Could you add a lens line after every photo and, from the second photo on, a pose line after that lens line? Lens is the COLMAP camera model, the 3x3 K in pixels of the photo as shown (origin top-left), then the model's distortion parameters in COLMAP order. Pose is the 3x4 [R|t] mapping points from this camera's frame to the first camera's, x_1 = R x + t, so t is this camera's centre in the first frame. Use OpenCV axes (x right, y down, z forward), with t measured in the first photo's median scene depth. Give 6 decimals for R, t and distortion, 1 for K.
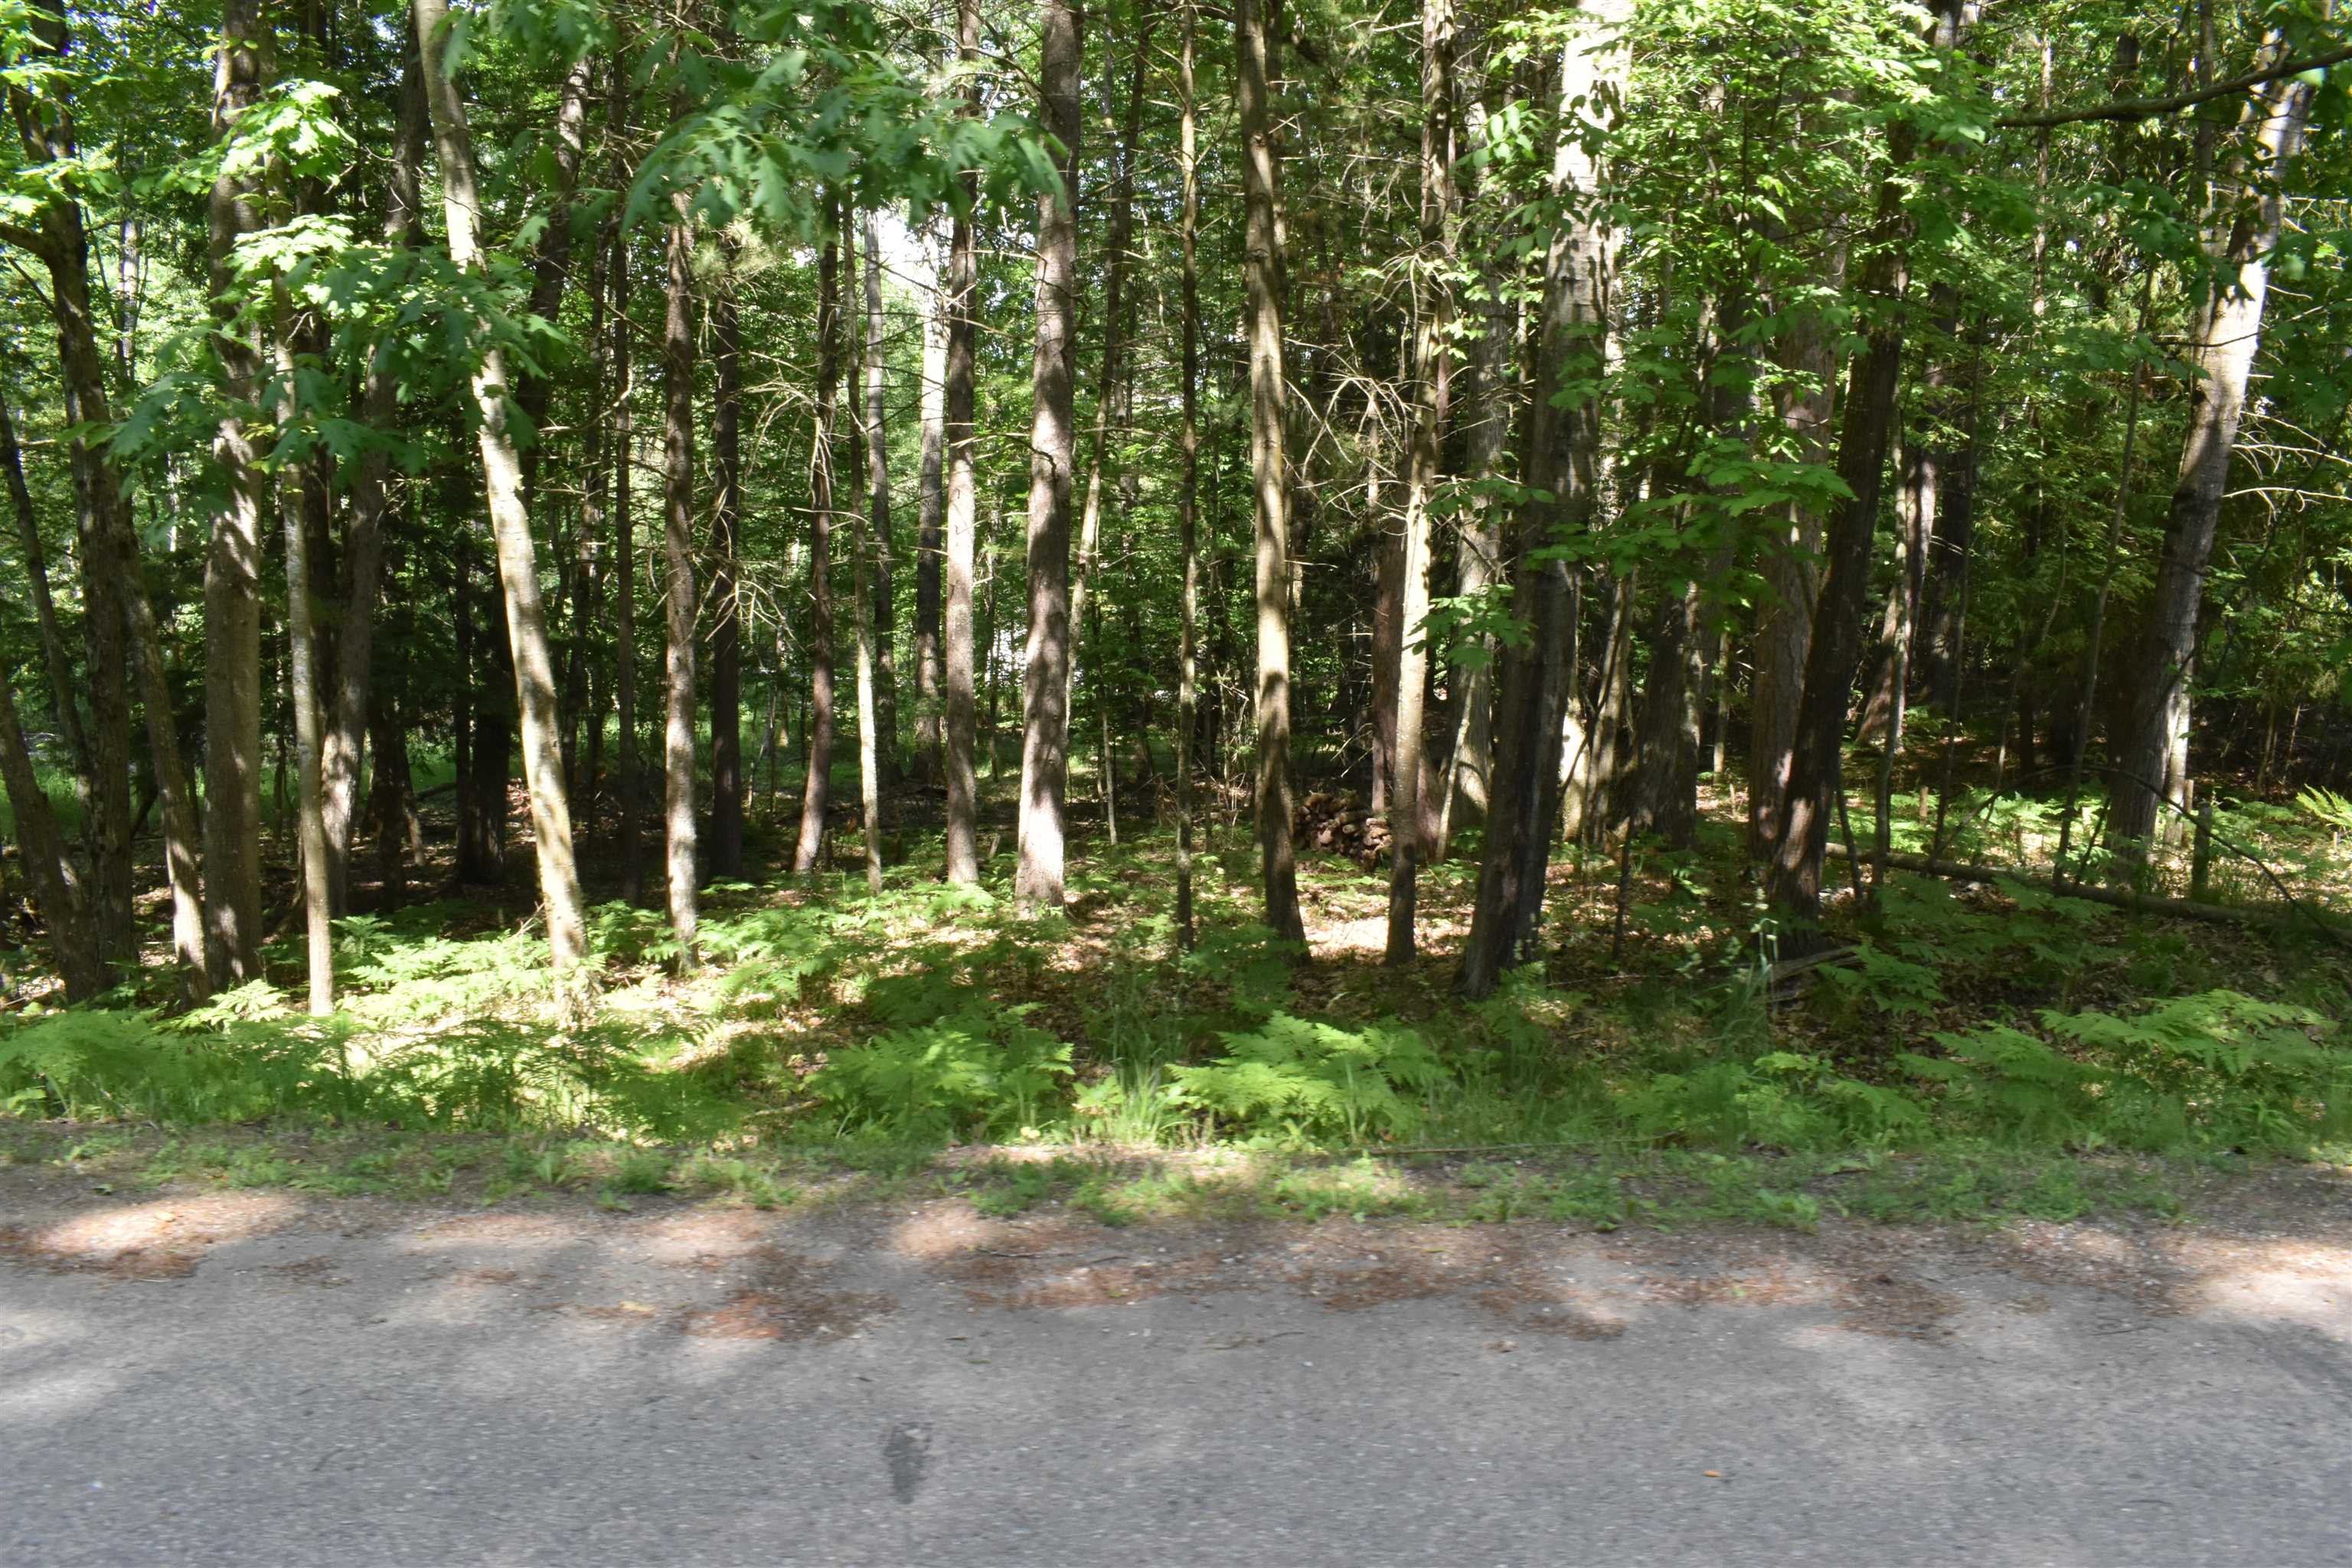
lens RADIAL K [[1865.0, 0, 1126.4], [0, 1865.0, 771.9], [0, 0, 1]] dist [-0.090593, 0.019220]
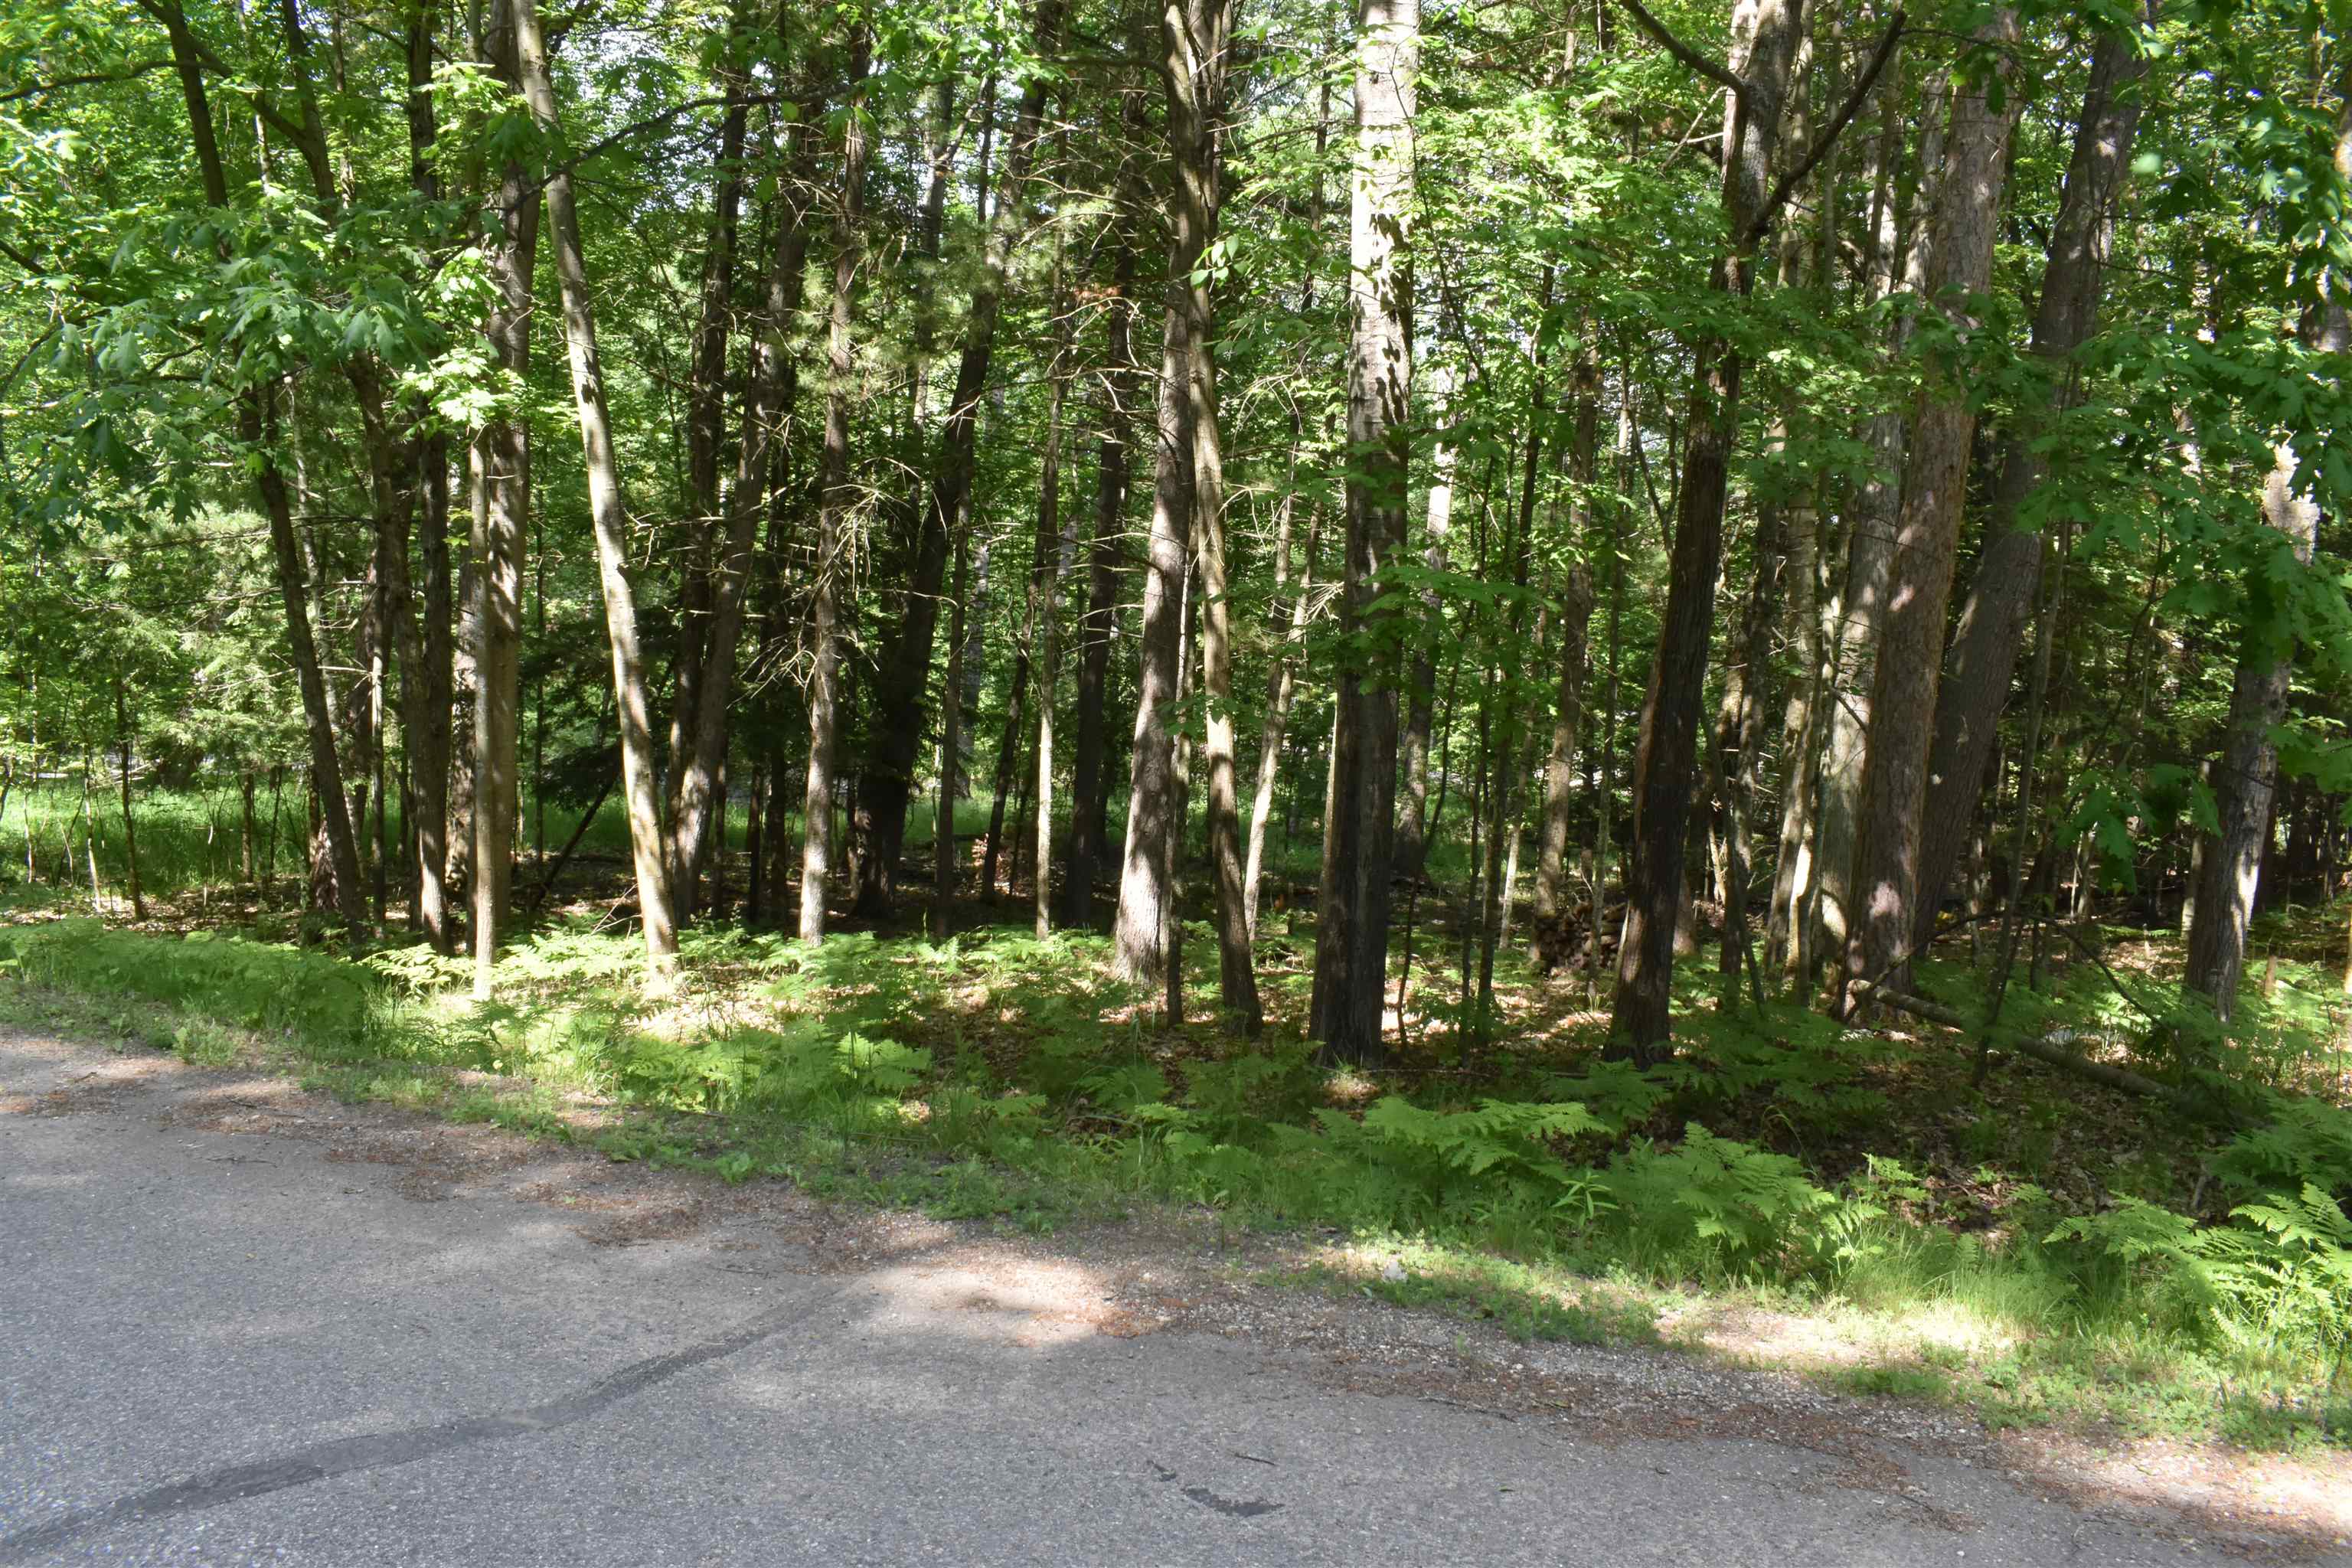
lens RADIAL K [[1865.0, 0, 1126.4], [0, 1865.0, 771.9], [0, 0, 1]] dist [-0.090593, 0.019220]
pose [[0.929435, 0.070592, -0.362170, 0.429496], [-0.089514, 0.995345, -0.035714, -0.000526], [0.357963, 0.065613, 0.931428, -0.029233]]
